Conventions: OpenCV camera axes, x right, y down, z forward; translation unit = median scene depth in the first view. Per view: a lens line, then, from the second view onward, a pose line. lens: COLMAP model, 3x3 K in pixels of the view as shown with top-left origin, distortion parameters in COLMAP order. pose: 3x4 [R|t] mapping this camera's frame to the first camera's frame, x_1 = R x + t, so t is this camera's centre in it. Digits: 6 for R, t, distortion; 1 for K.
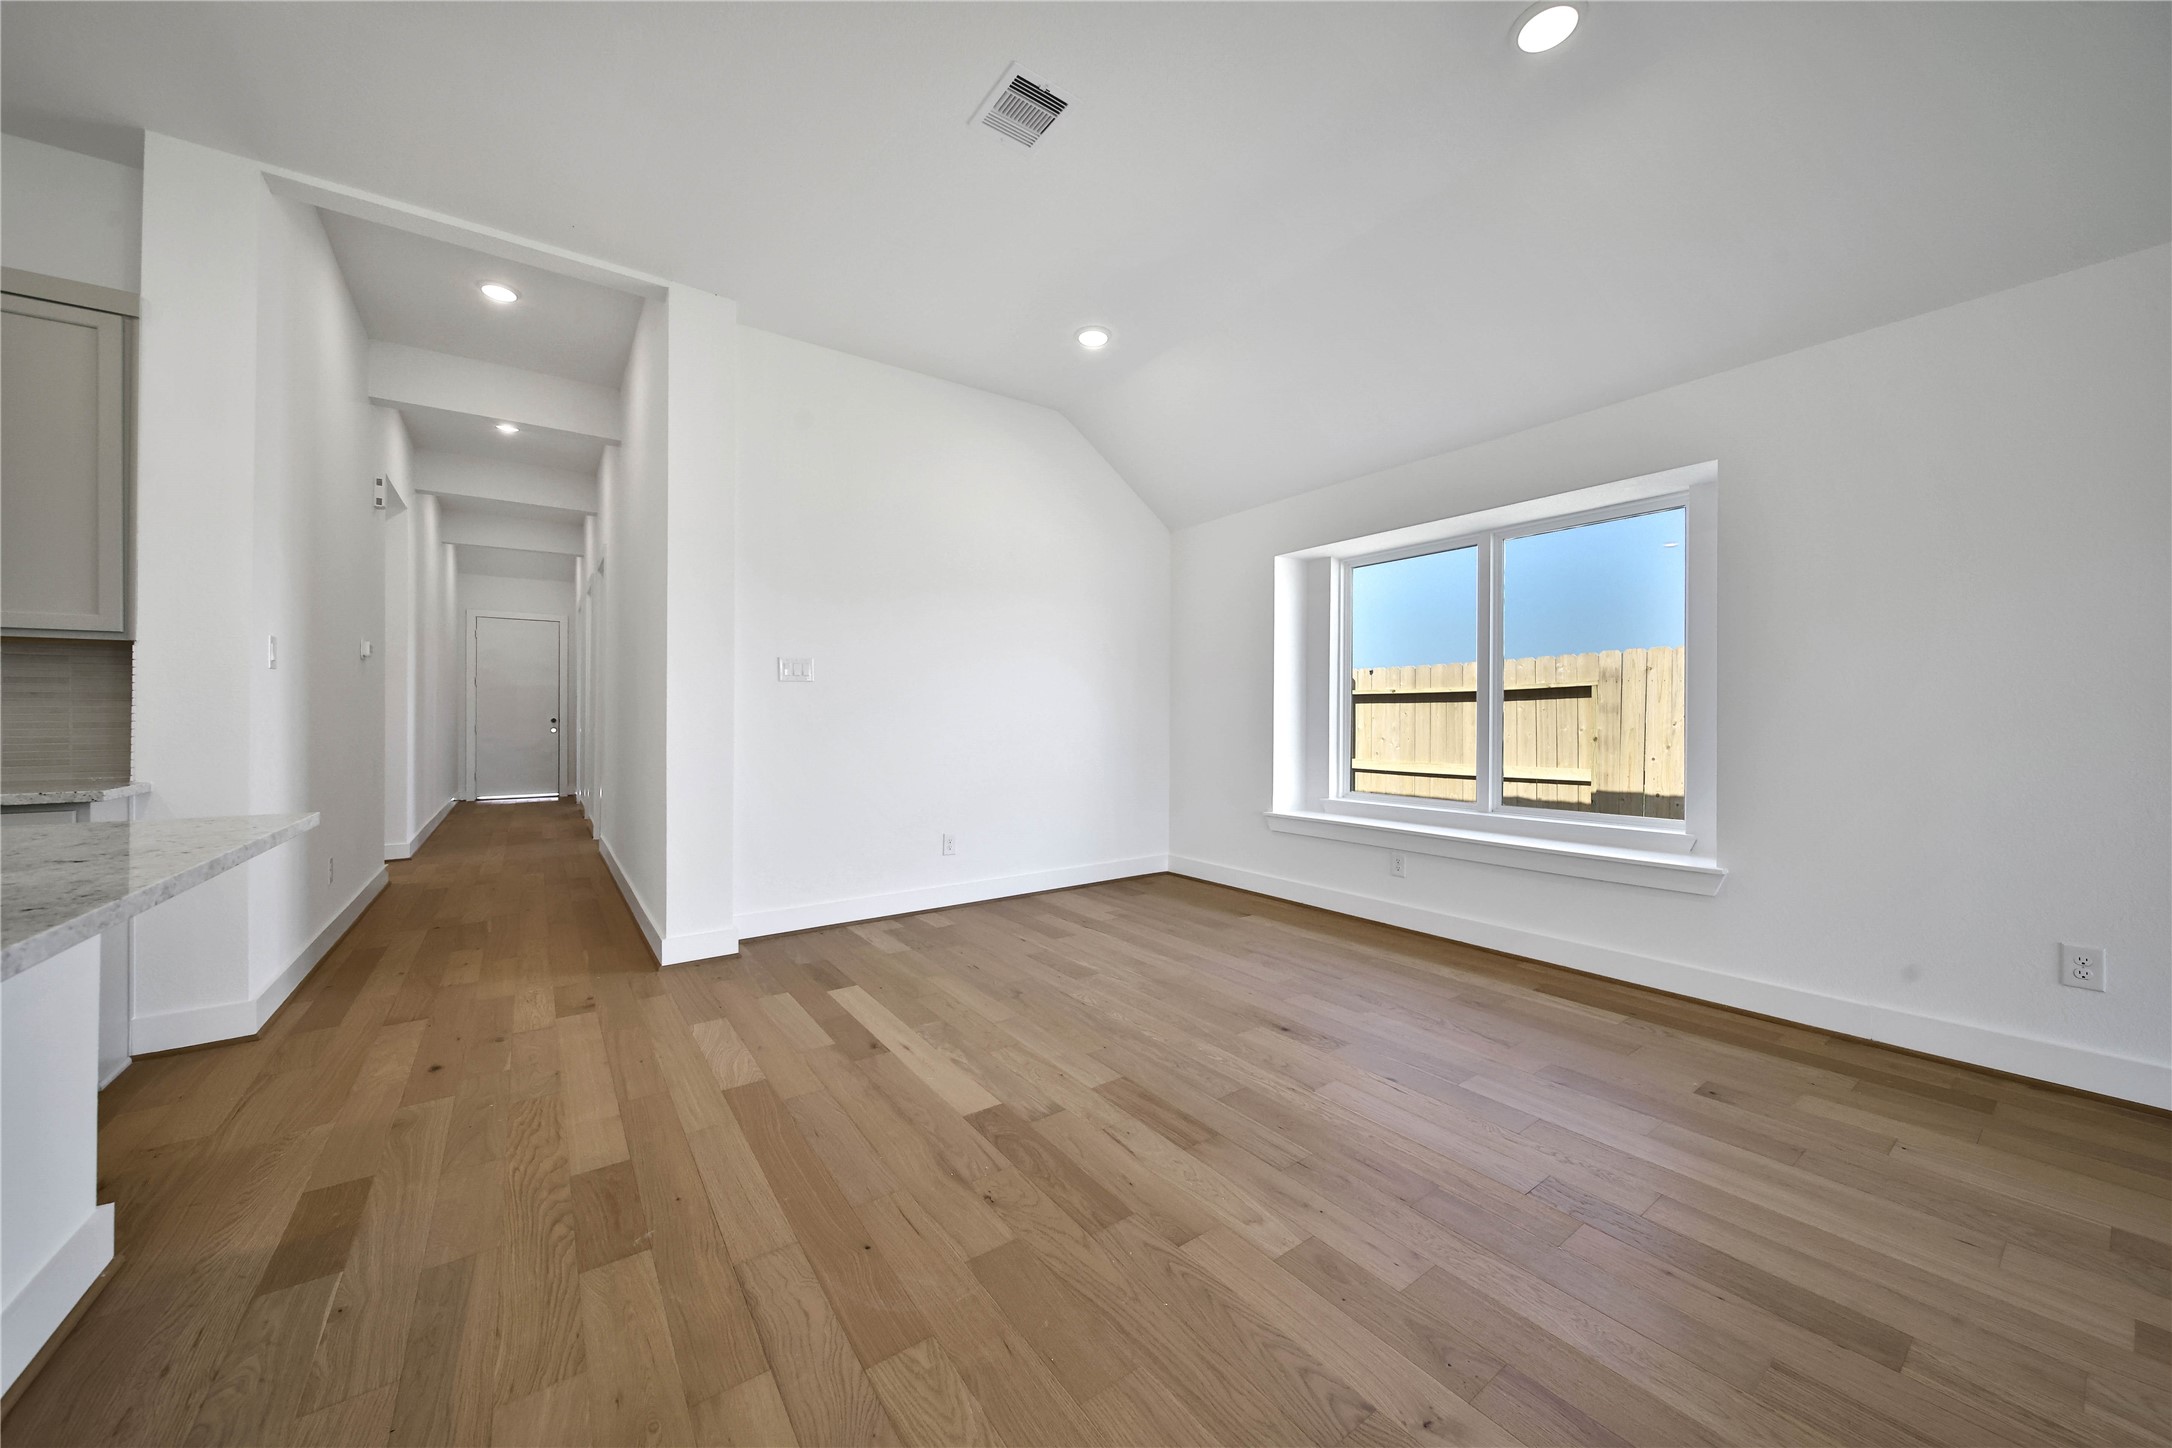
lens RADIAL K [[765.1, 0, 1092.2], [0, 765.1, 714.4], [0, 0, 1]] dist [-0.000078, -0.001026]
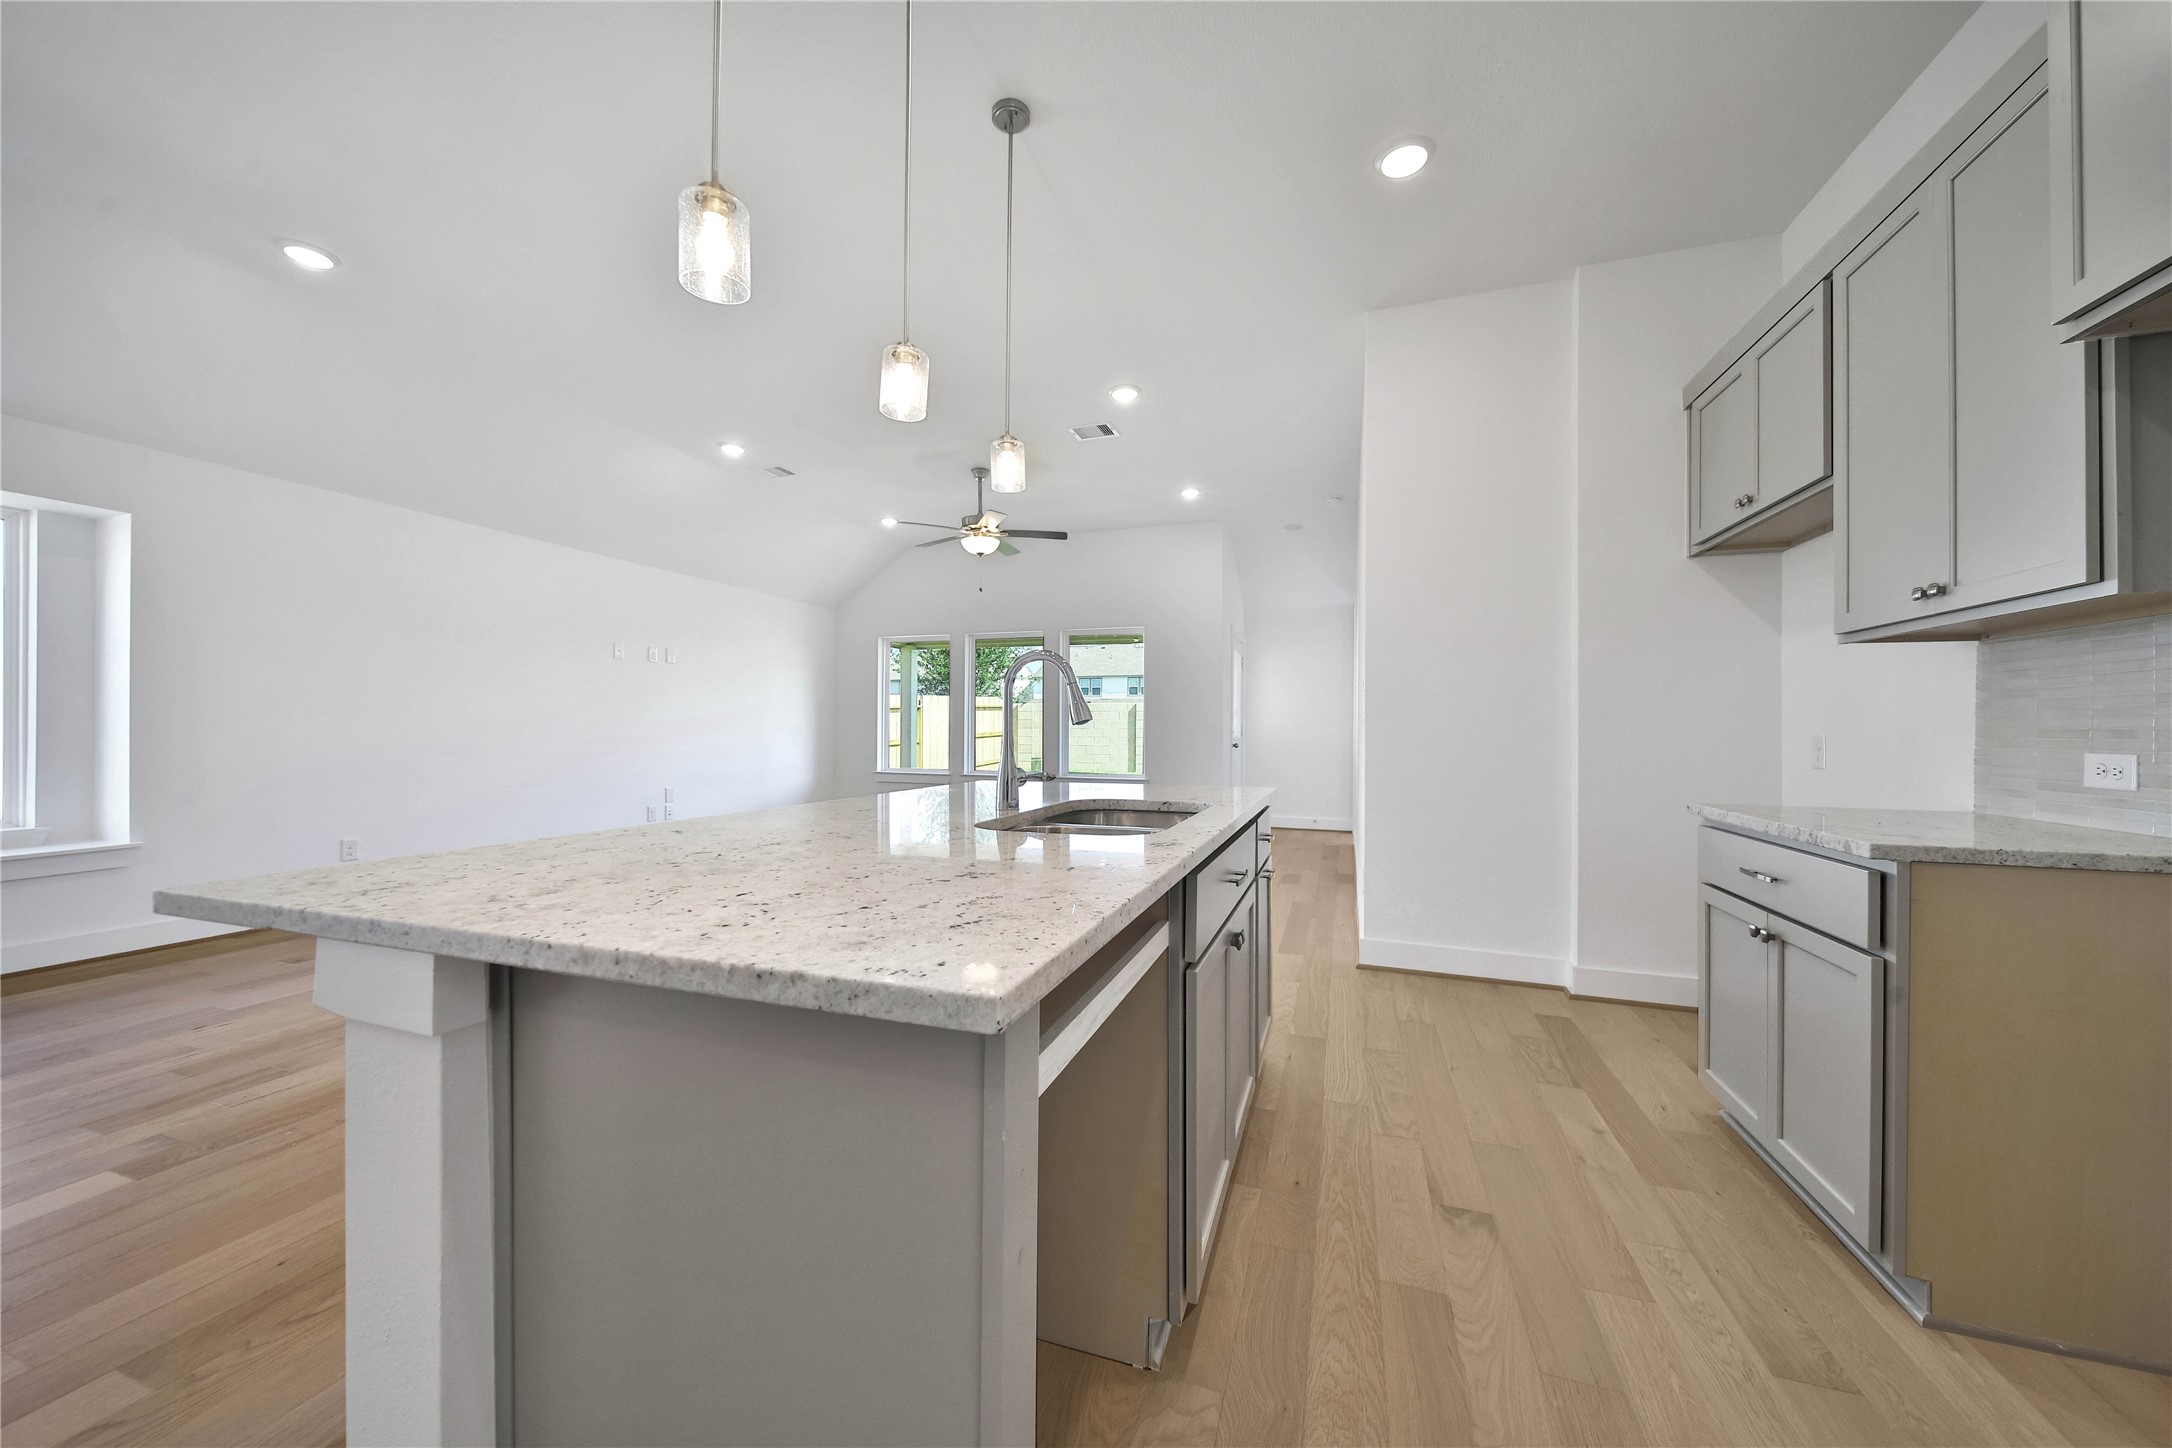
lens RADIAL K [[765.1, 0, 1084.7], [0, 765.1, 726.4], [0, 0, 1]] dist [-0.000078, -0.001026]
pose [[-0.576973, 0.001567, 0.816761, -1.311580], [-0.007981, 0.999940, -0.007557, 0.010278], [-0.816724, -0.010879, -0.576926, 0.551255]]
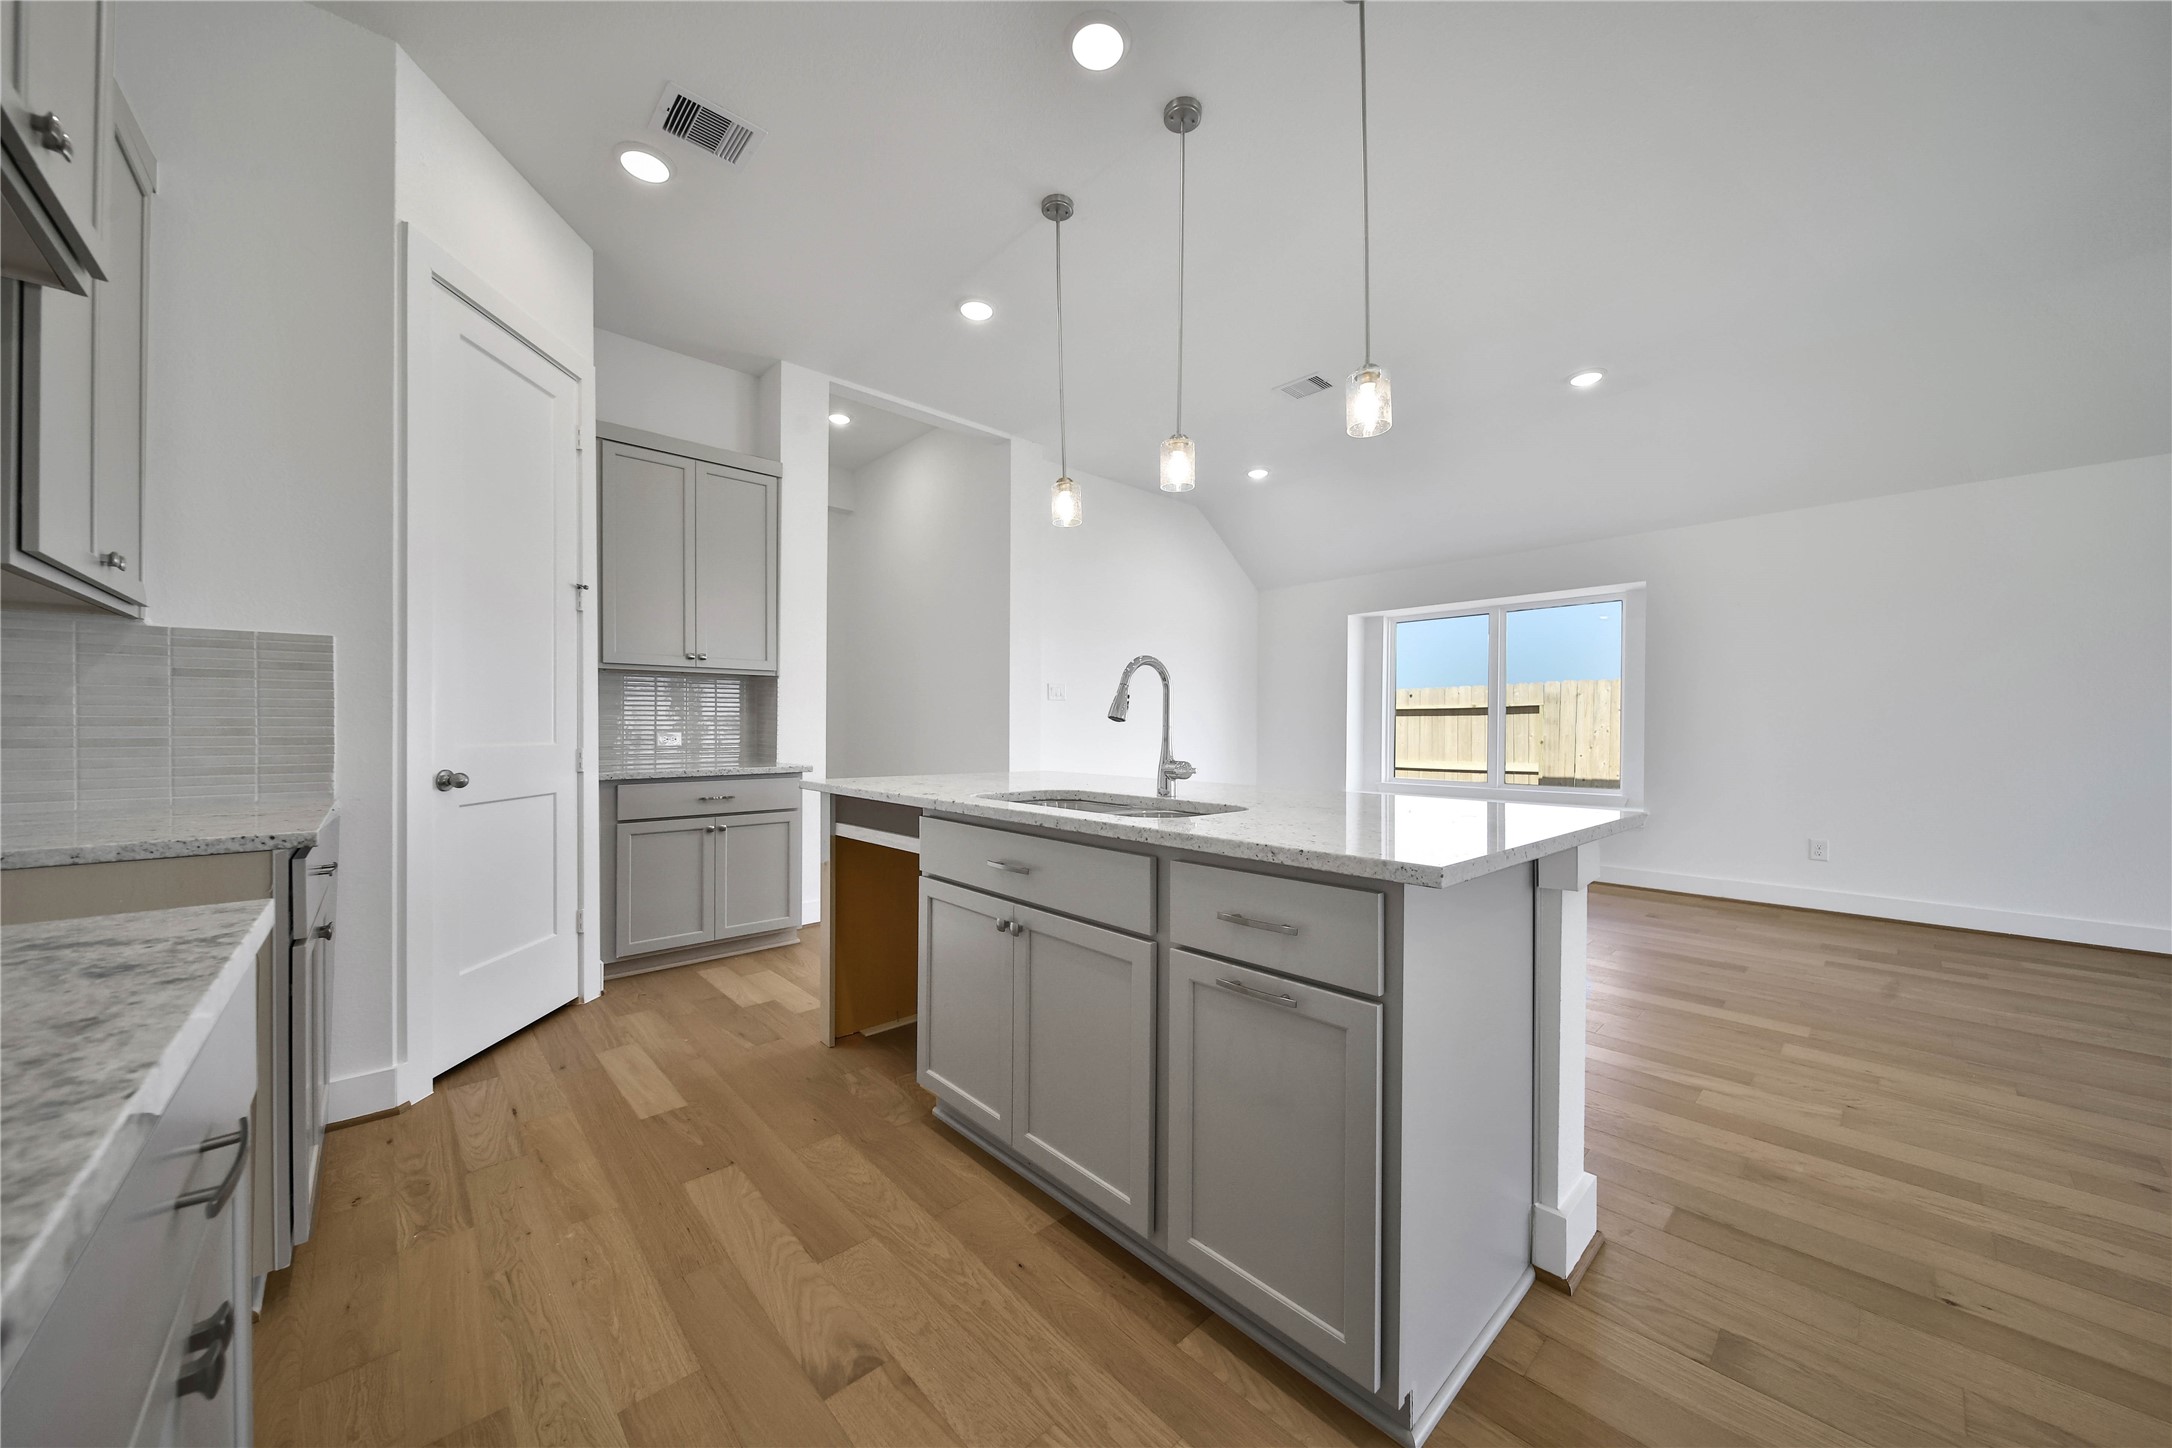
lens RADIAL K [[765.1, 0, 1083.9], [0, 765.1, 724.8], [0, 0, 1]] dist [-0.000078, -0.001026]
pose [[0.992674, 0.005163, 0.120717, -0.828815], [-0.005368, 0.999985, 0.001372, 0.005262], [-0.120708, -0.002010, 0.992686, -0.728320]]
